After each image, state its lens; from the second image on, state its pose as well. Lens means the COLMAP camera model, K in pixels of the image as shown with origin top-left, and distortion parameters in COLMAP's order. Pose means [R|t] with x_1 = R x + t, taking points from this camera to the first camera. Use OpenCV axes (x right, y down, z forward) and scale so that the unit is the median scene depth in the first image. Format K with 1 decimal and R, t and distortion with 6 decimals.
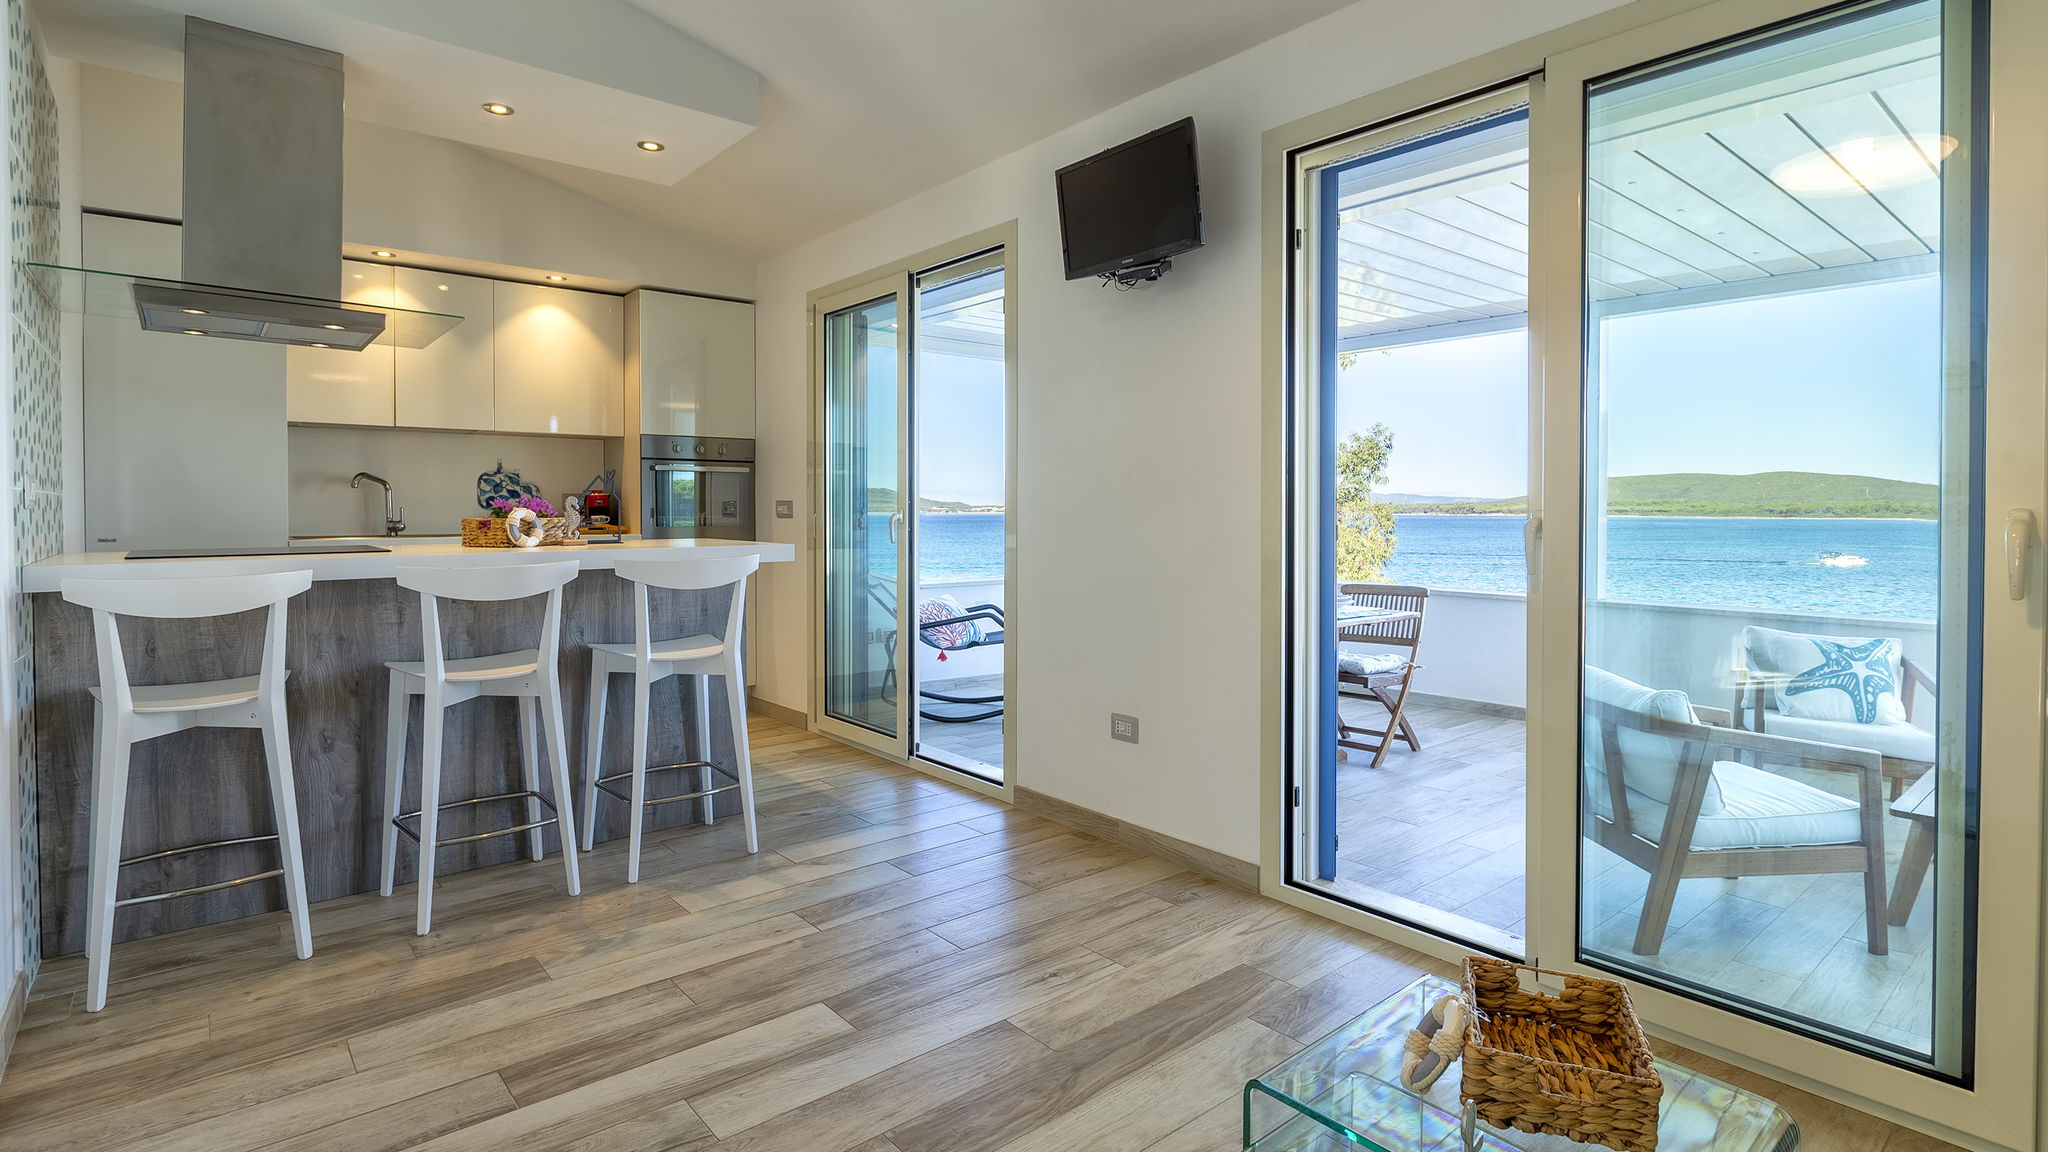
lens RADIAL K [[1017.1, 0, 1037.1], [0, 1017.1, 517.4], [0, 0, 1]] dist [-0.001697, 0.000259]
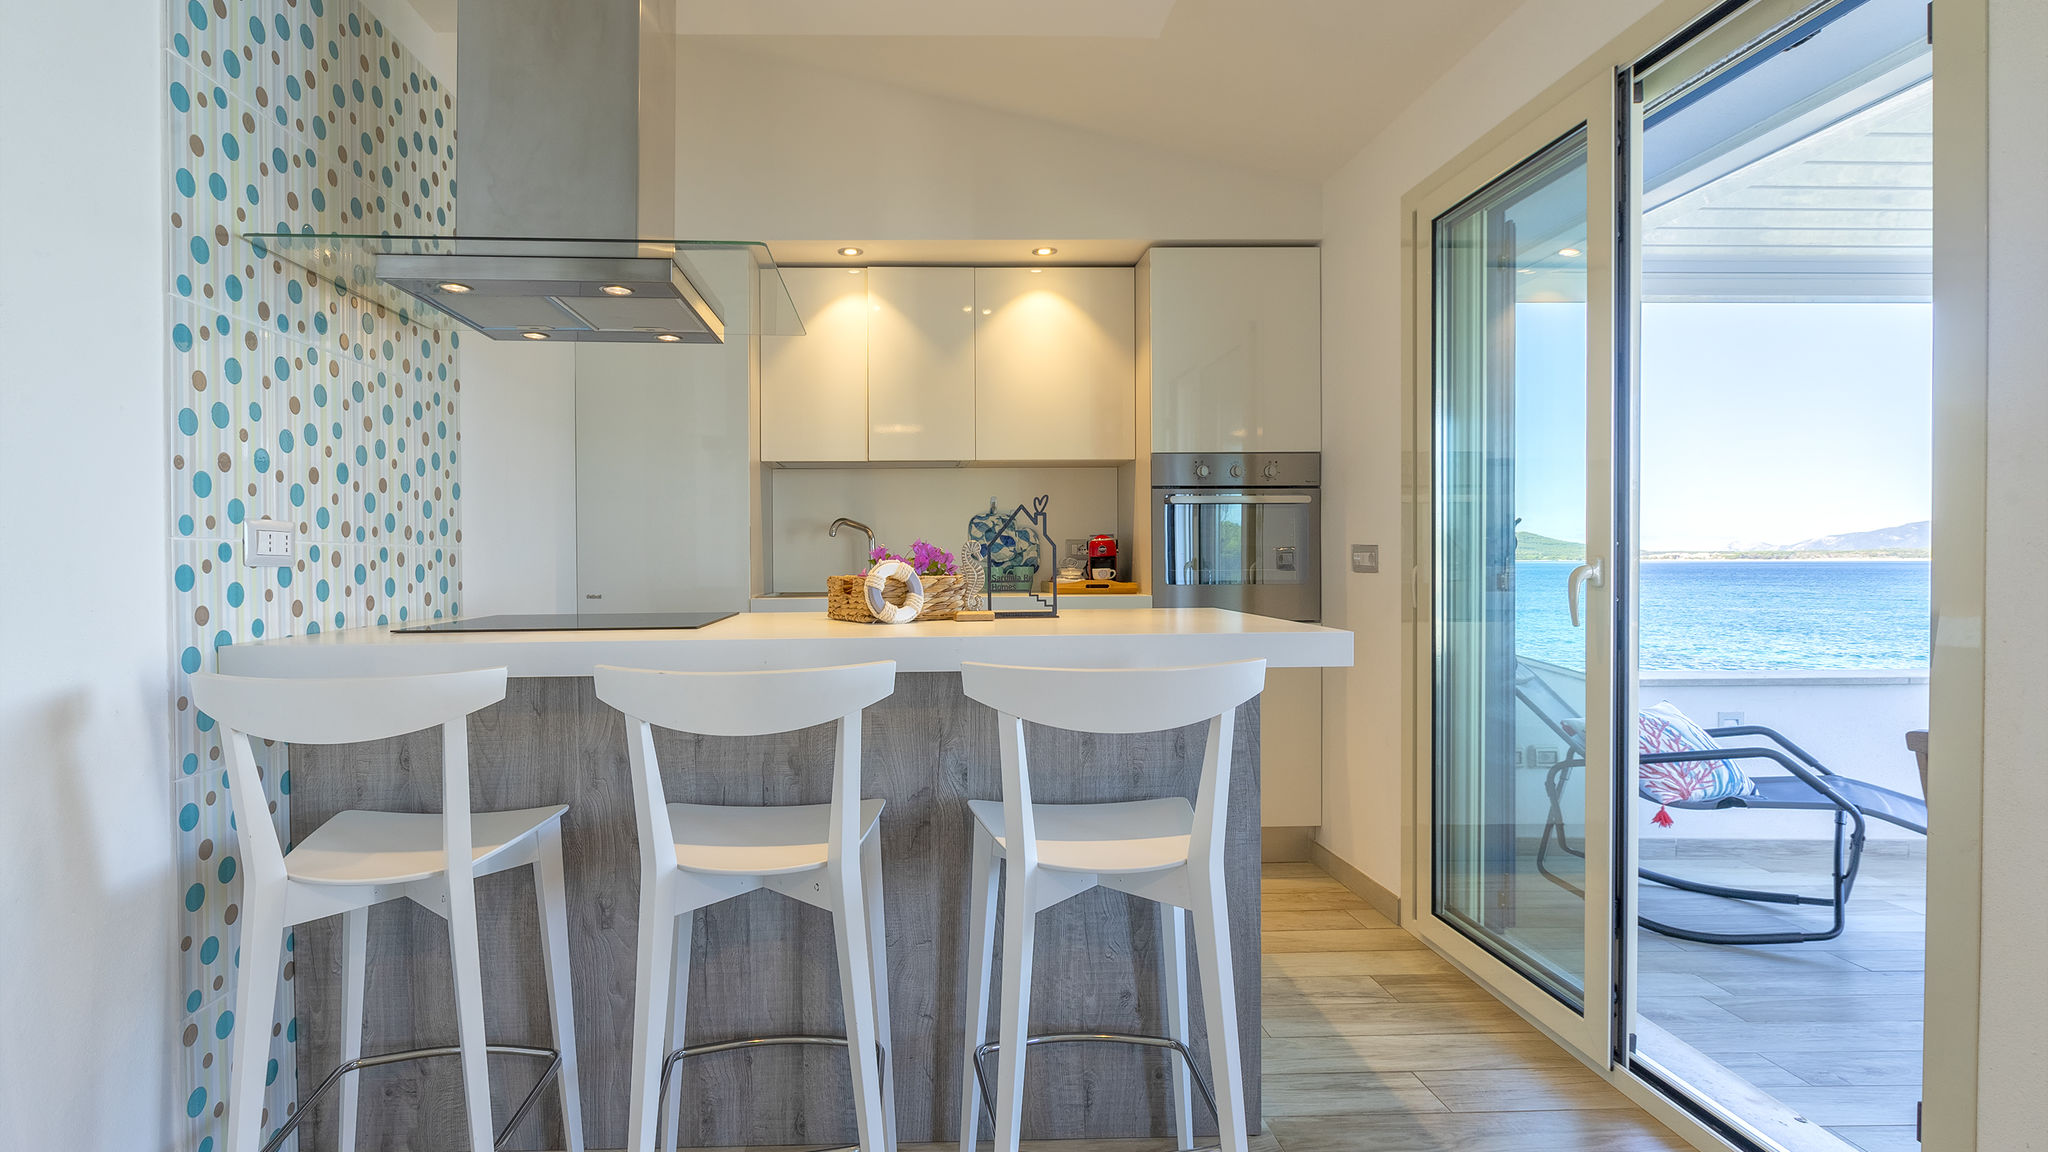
lens RADIAL K [[1014.3, 0, 944.6], [0, 1014.3, 572.4], [0, 0, 1]] dist [0.004956, -0.001008]
pose [[0.784243, 0.003669, -0.620443, -0.063931], [0.000338, 0.999980, 0.006340, -0.003721], [0.620454, -0.005182, 0.784226, 0.353444]]
